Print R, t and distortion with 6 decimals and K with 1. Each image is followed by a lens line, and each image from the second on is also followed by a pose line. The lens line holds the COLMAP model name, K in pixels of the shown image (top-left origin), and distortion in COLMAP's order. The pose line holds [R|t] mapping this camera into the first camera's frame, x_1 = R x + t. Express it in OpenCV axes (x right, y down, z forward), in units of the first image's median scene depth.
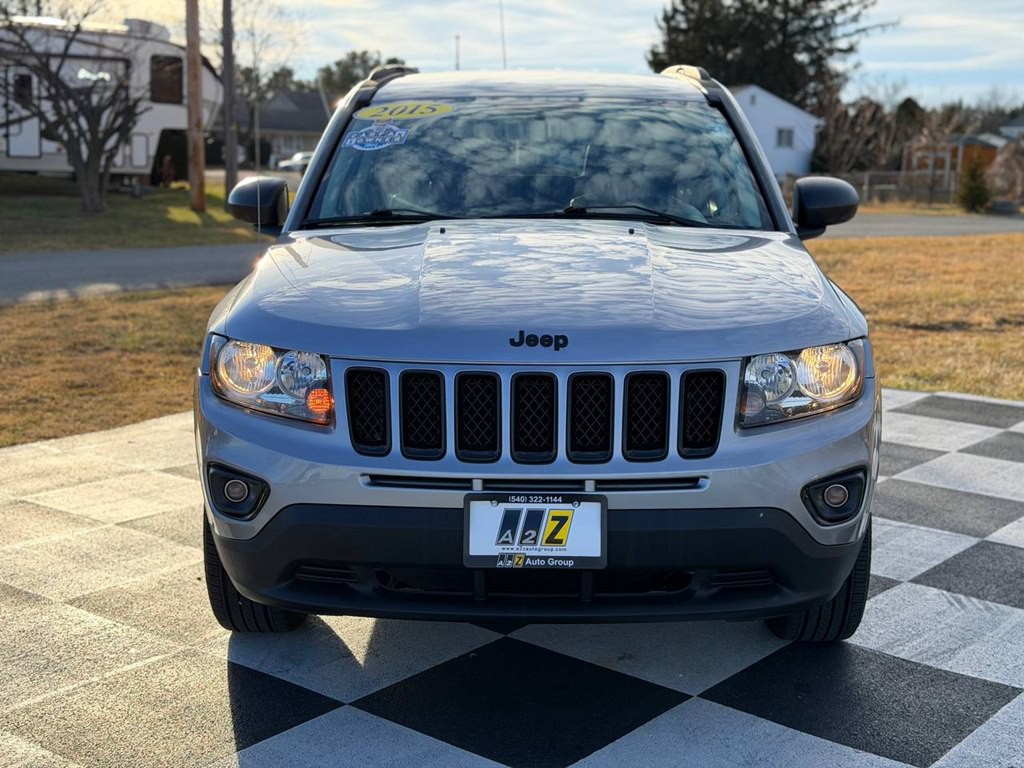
lens RADIAL K [[1426.4, 0, 512.0], [0, 1426.4, 384.0], [0, 0, 1]] dist [0.096385, -0.034808]
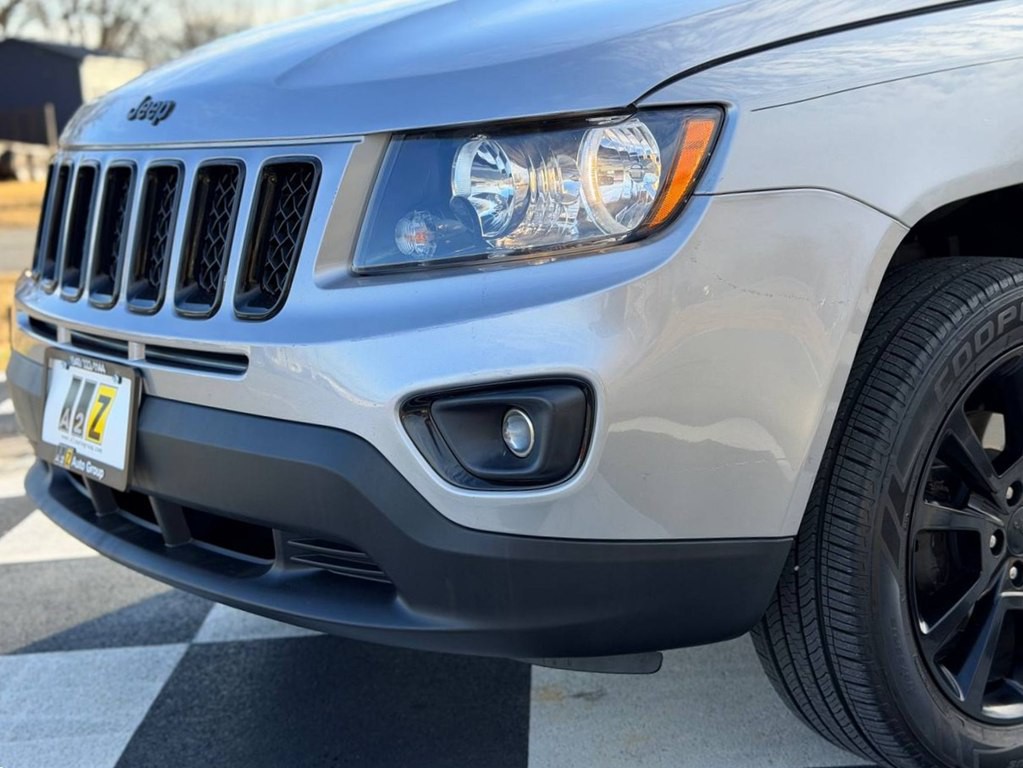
lens RADIAL K [[1515.3, 0, 511.5], [0, 1515.3, 384.0], [0, 0, 1]] dist [0.084992, -0.008814]
pose [[0.622526, 0.105363, -0.775474, 0.640496], [-0.072639, 0.994397, 0.076795, 0.024644], [0.779221, 0.008522, 0.626692, 0.720013]]
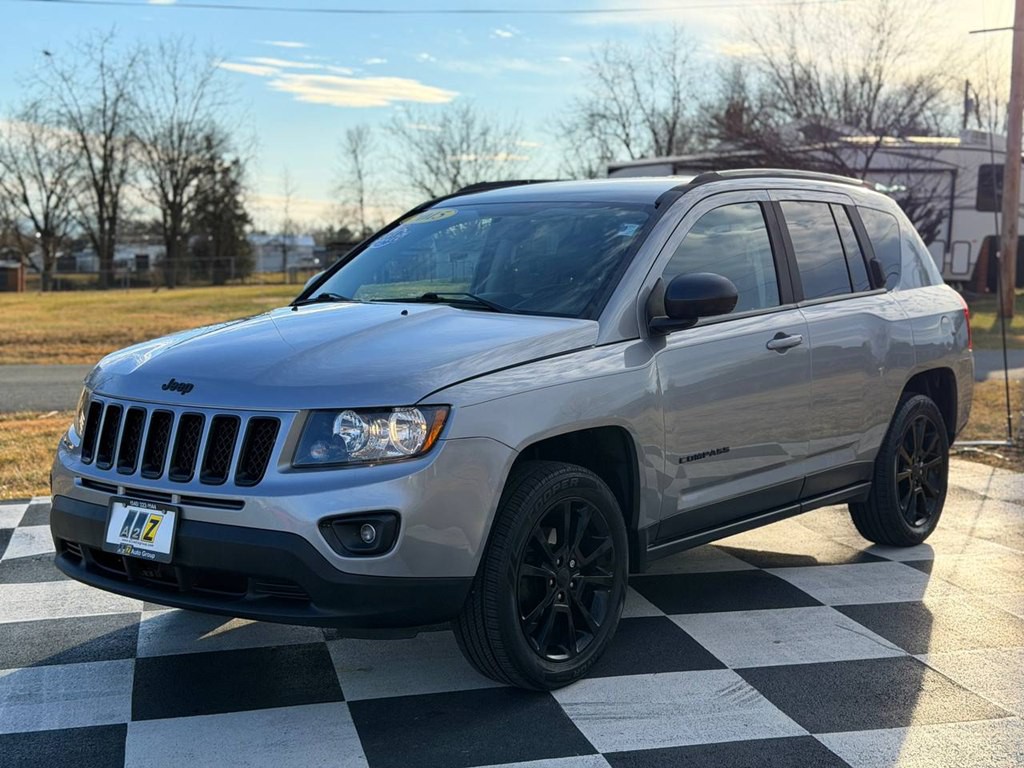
lens RADIAL K [[1426.4, 0, 512.0], [0, 1426.4, 384.0], [0, 0, 1]] dist [0.096385, -0.034808]
pose [[0.800870, 0.048842, -0.596843, 1.062659], [-0.093343, 0.994668, -0.043854, -0.003819], [0.591519, 0.090833, 0.801159, 0.128815]]
